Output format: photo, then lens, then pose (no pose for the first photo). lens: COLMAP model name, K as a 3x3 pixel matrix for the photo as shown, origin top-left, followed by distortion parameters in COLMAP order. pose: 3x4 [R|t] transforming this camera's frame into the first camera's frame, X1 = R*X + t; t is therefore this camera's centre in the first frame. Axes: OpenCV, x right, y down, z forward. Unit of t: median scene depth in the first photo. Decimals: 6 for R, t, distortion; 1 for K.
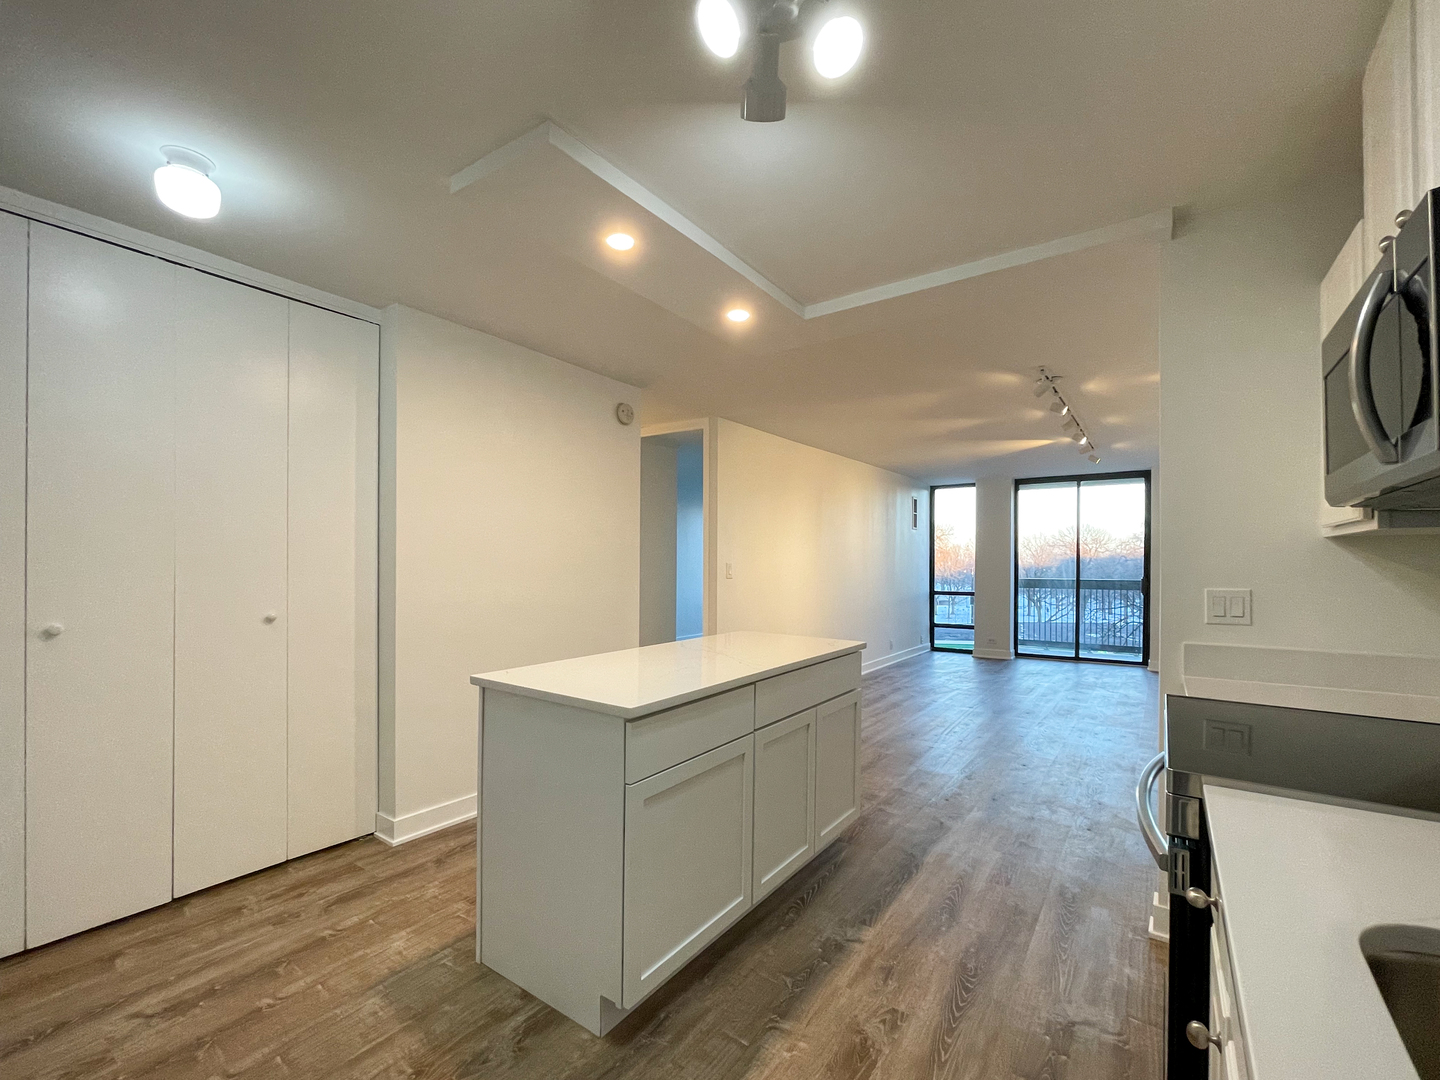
lens RADIAL K [[656.8, 0, 716.3], [0, 656.8, 562.6], [0, 0, 1]] dist [0.005160, 0.002137]
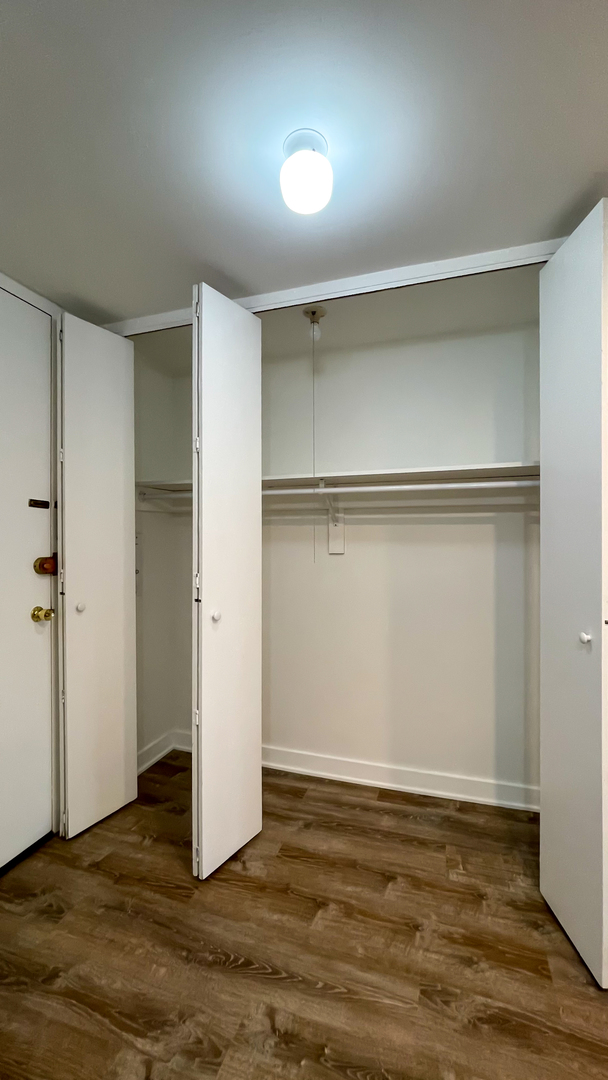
lens RADIAL K [[447.5, 0, 300.7], [0, 447.5, 534.7], [0, 0, 1]] dist [-0.002046, 0.000199]
pose [[0.299185, 0.009858, -0.954144, -0.152323], [-0.000598, 0.999948, 0.010144, -0.052548], [0.954195, -0.002464, 0.299175, 0.625009]]
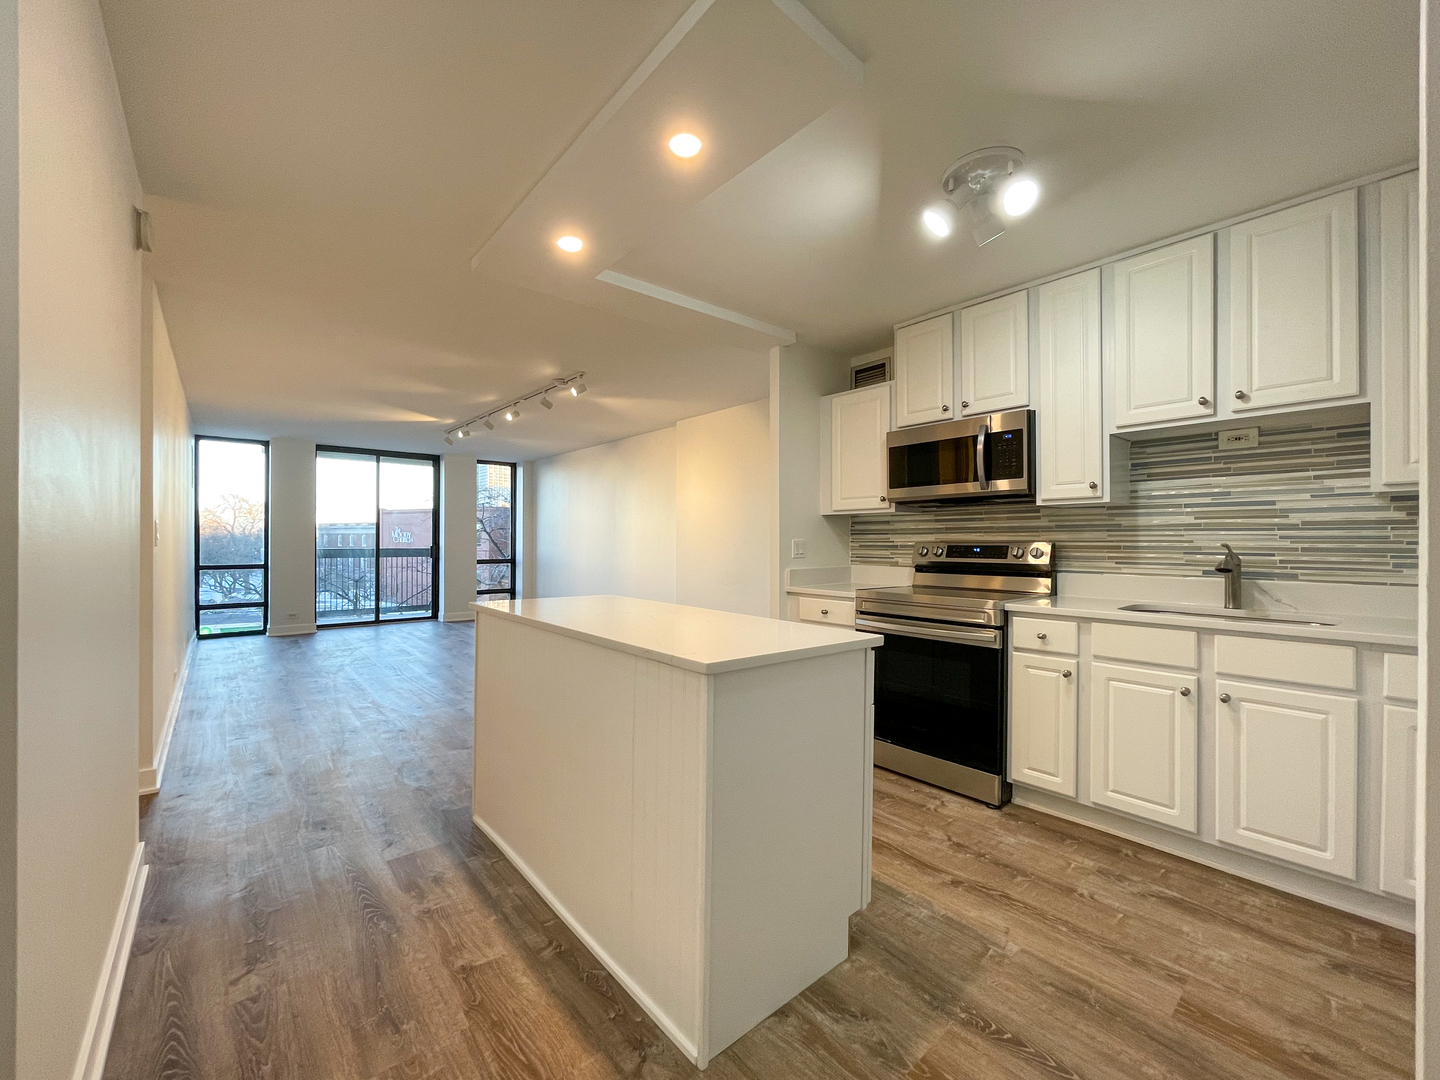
lens RADIAL K [[581.2, 0, 737.7], [0, 581.2, 558.9], [0, 0, 1]] dist [0.009244, 0.000921]
pose [[0.216775, -0.032706, 0.975674, -0.804928], [-0.001730, 0.999424, 0.033887, 0.030740], [-0.976220, -0.009034, 0.216594, 0.702063]]
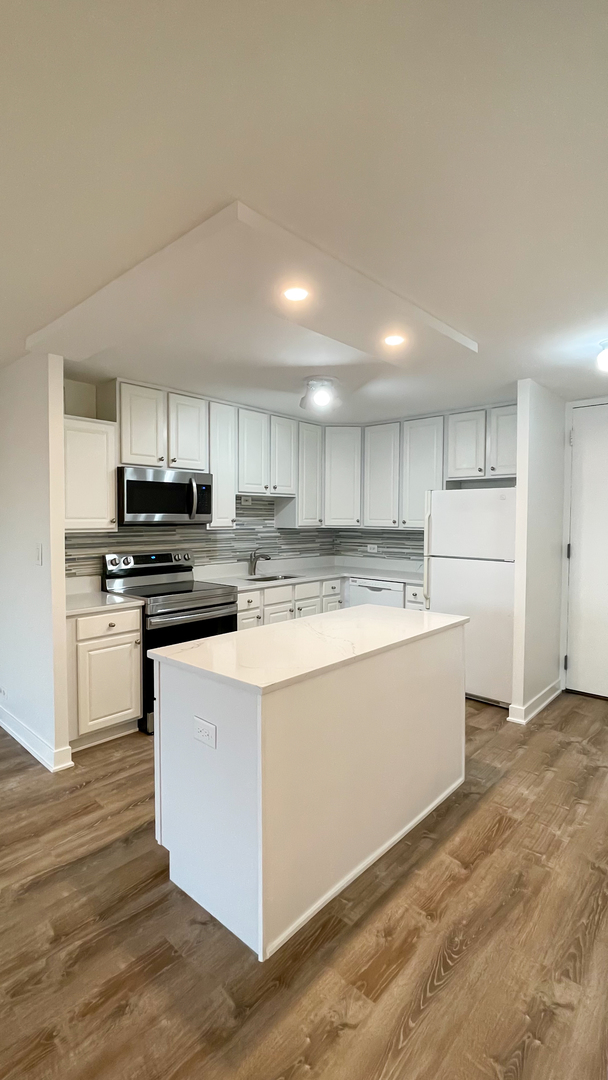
lens RADIAL K [[478.1, 0, 298.8], [0, 478.1, 551.0], [0, 0, 1]] dist [0.002787, 0.000662]
pose [[-0.991546, -0.013337, 0.129069, -0.070522], [-0.004915, 0.997850, 0.065354, -0.070621], [-0.129663, 0.064167, -0.989480, 1.929315]]
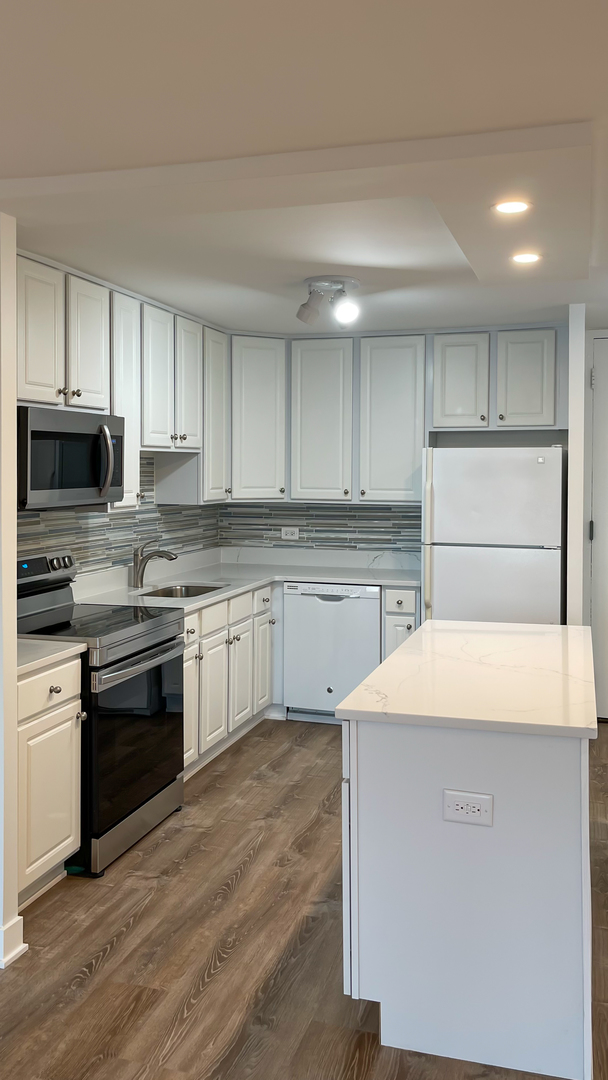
lens RADIAL K [[873.3, 0, 292.9], [0, 873.3, 516.1], [0, 0, 1]] dist [0.041524, -0.020185]
pose [[-0.956440, 0.012202, -0.291675, 0.594490], [-0.002556, 0.998738, 0.050162, -0.114783], [0.291919, 0.048722, -0.955201, 2.091414]]
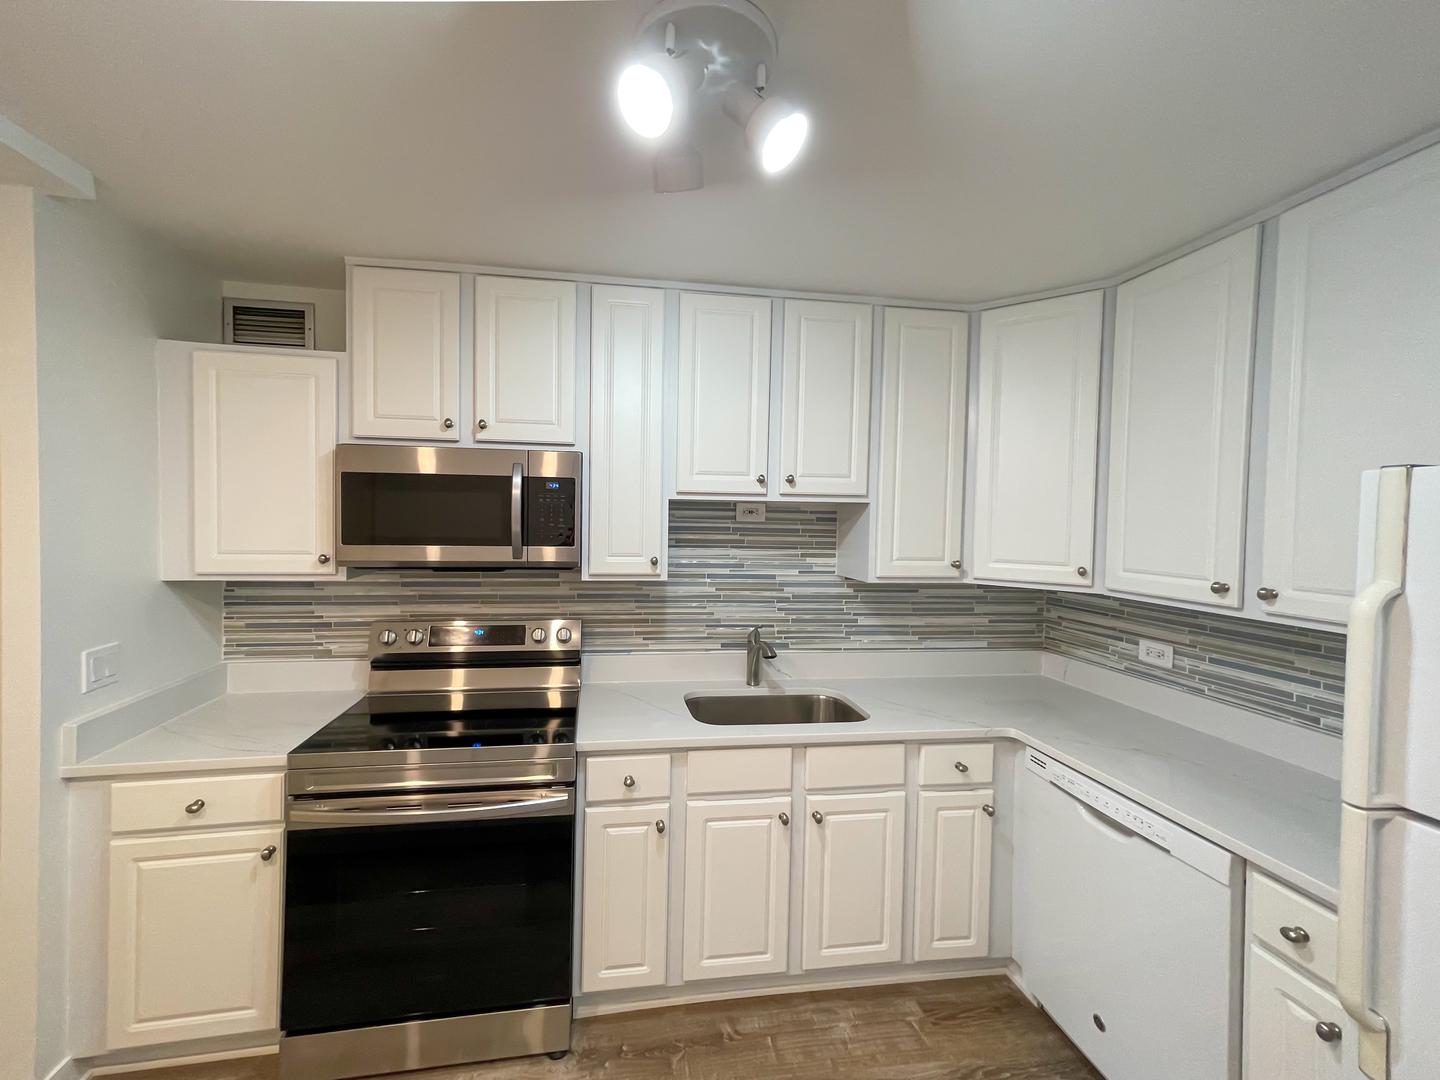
lens RADIAL K [[581.2, 0, 678.4], [0, 581.2, 536.3], [0, 0, 1]] dist [0.009244, 0.000921]
pose [[-0.686274, -0.037367, 0.726383, -0.263079], [-0.022340, 0.999291, 0.030299, -0.129206], [-0.727000, 0.004566, -0.686622, 0.854281]]
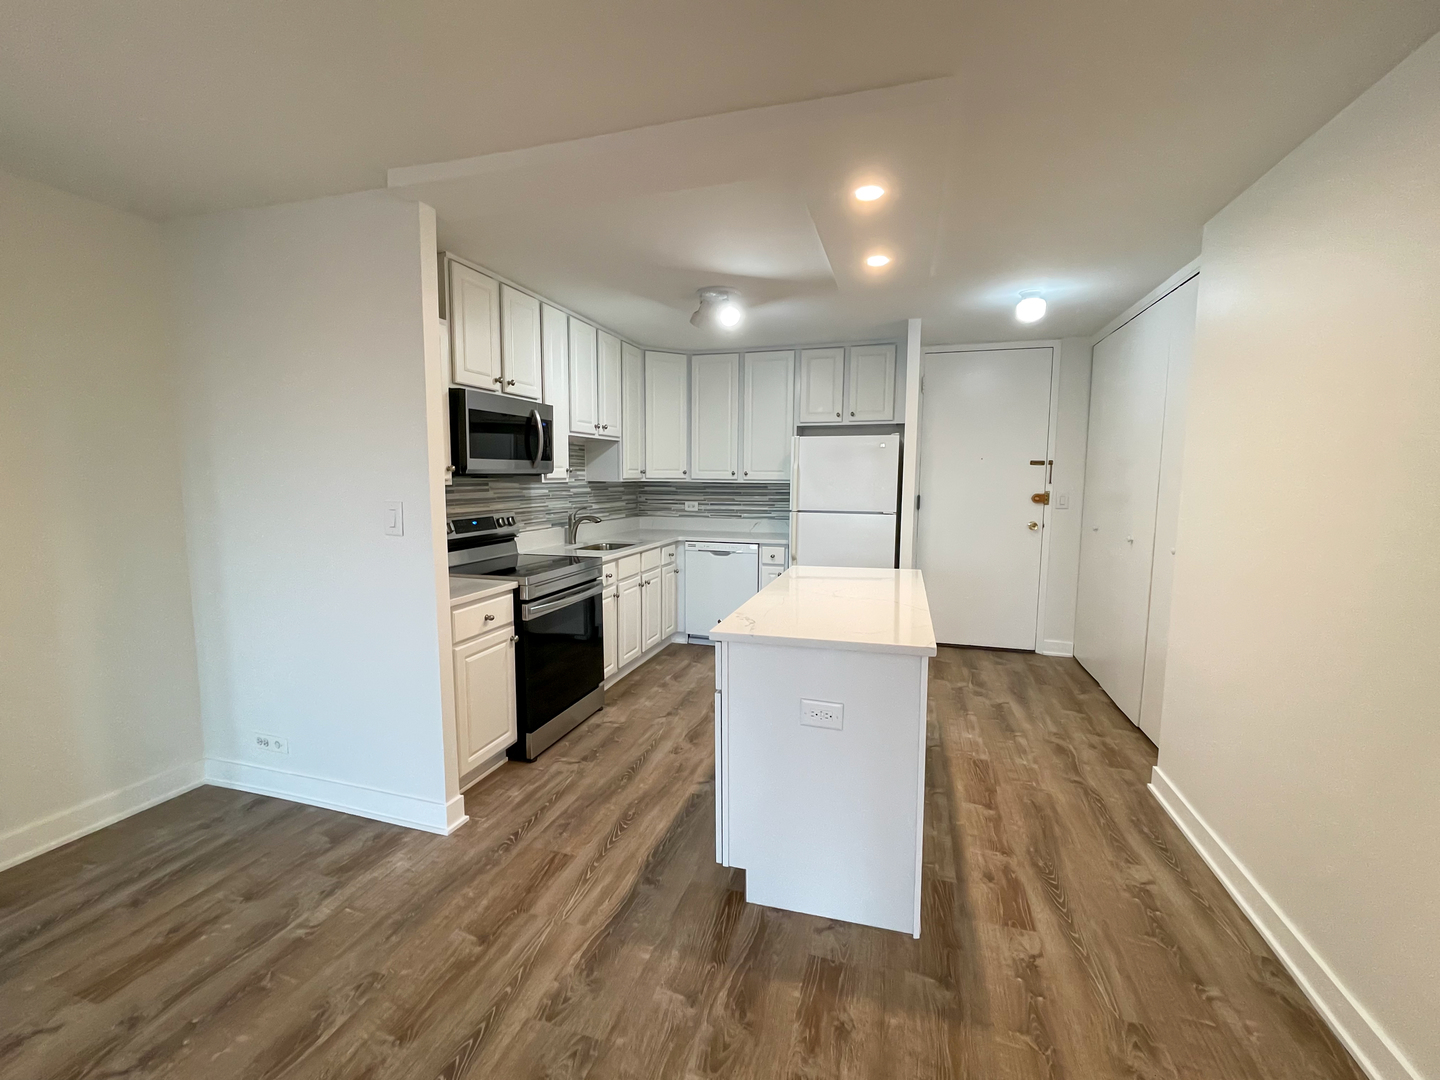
lens RADIAL K [[599.9, 0, 705.4], [0, 599.9, 556.9], [0, 0, 1]] dist [-0.001626, -0.001149]
pose [[-0.955873, 0.035233, -0.291659, 0.496235], [-0.003853, 0.991194, 0.132365, -0.050908], [0.293754, 0.127648, -0.947320, 1.907178]]
